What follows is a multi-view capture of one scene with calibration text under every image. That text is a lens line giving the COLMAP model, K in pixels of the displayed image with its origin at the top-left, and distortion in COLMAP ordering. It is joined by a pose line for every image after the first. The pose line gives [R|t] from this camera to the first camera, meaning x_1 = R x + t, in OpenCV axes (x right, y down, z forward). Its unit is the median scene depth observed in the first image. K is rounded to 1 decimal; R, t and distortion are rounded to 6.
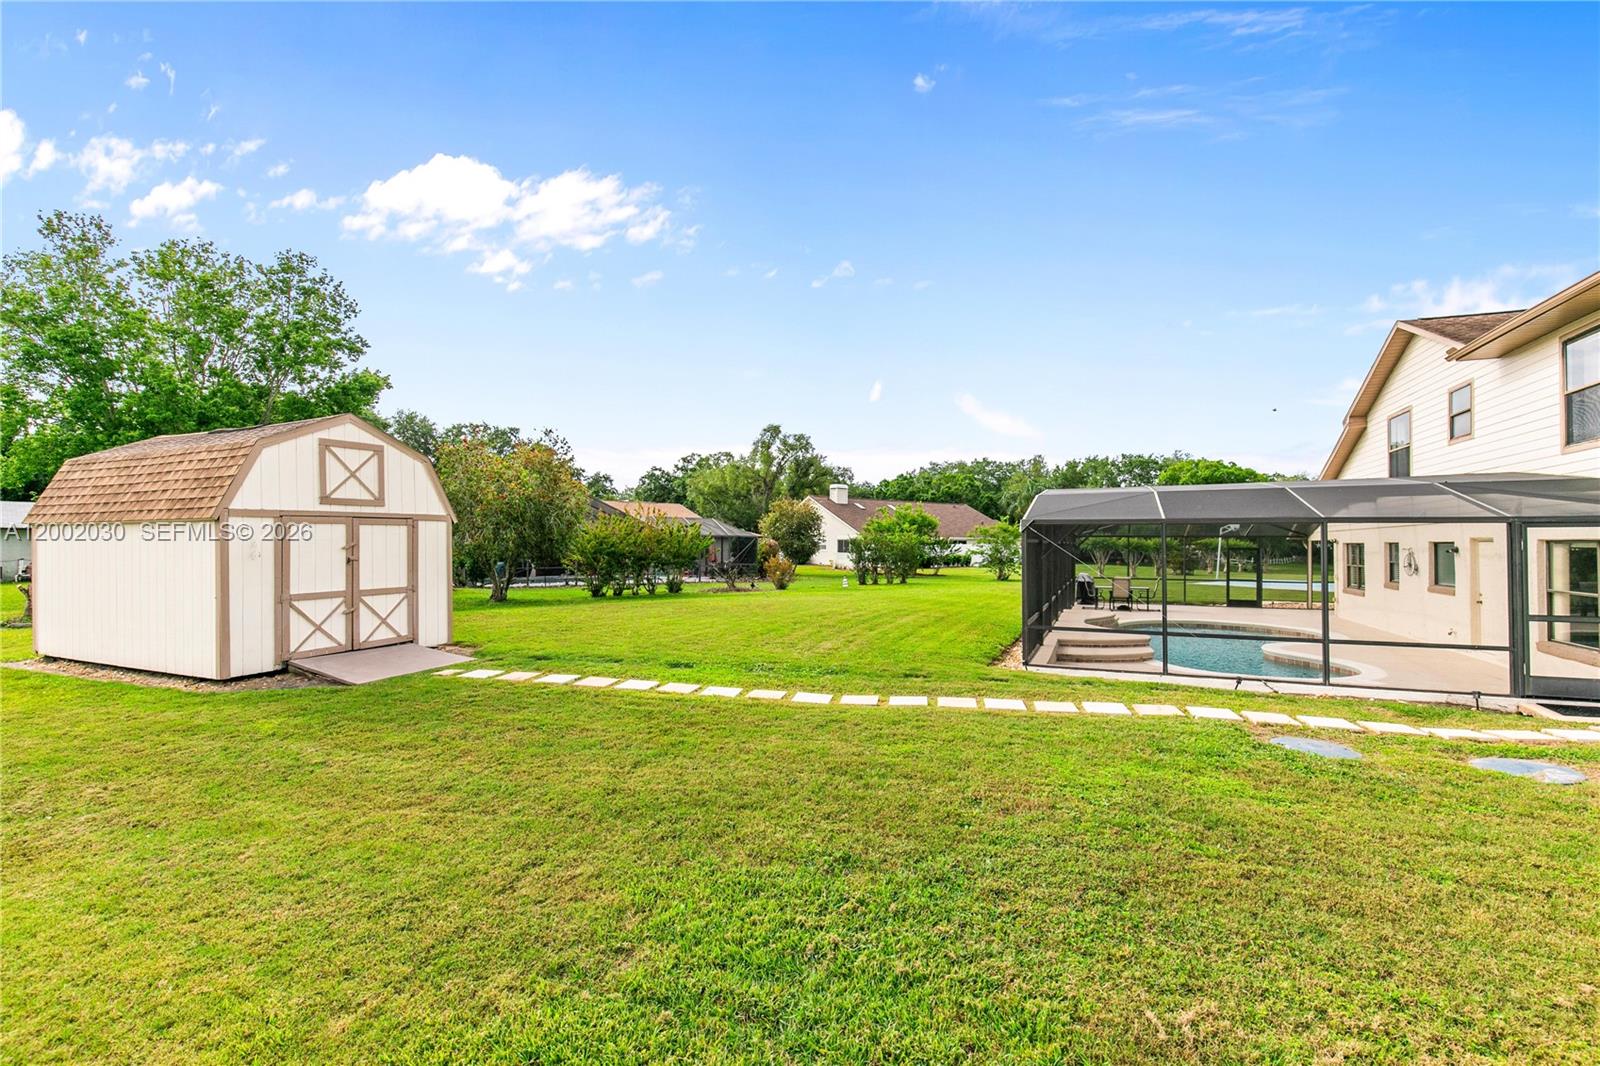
lens RADIAL K [[713.1, 0, 807.2], [0, 713.1, 529.2], [0, 0, 1]] dist [0.007222, -0.000089]
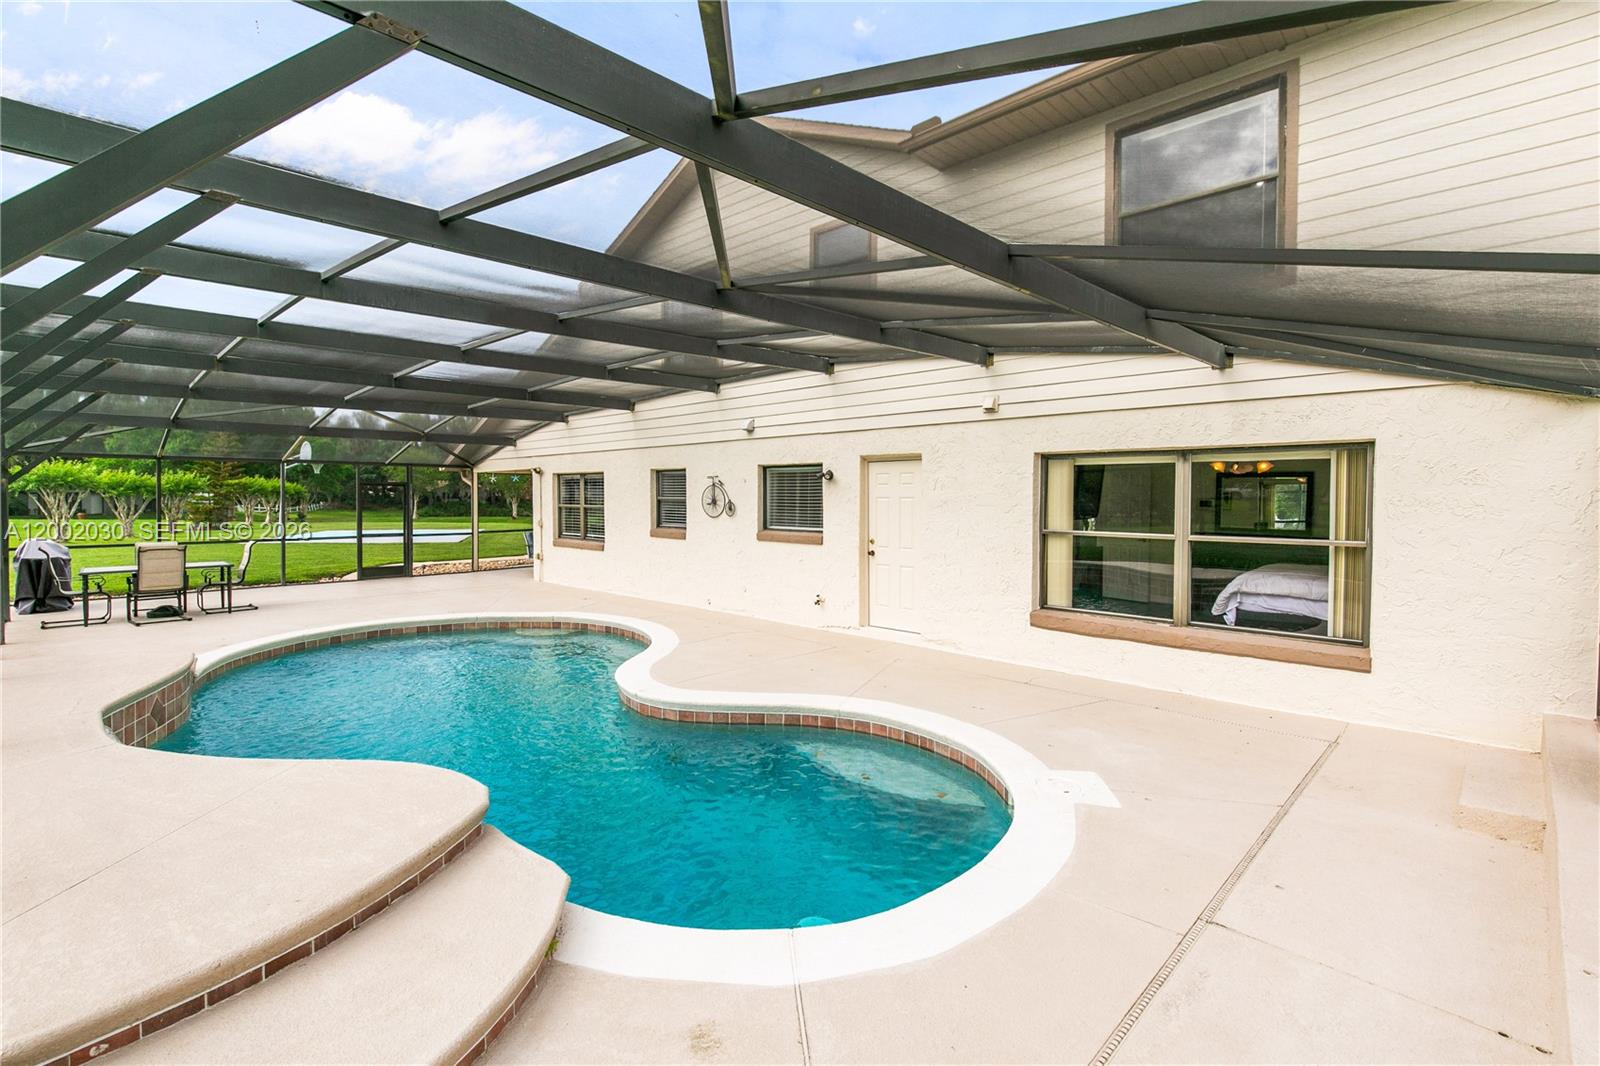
lens RADIAL K [[738.4, 0, 802.0], [0, 738.4, 540.2], [0, 0, 1]] dist [0.005253, 0.000321]
pose [[0.363005, -0.066450, 0.929415, 0.235710], [-0.016718, 0.996829, 0.077799, 0.032552], [-0.931637, -0.043780, 0.360743, 0.700745]]
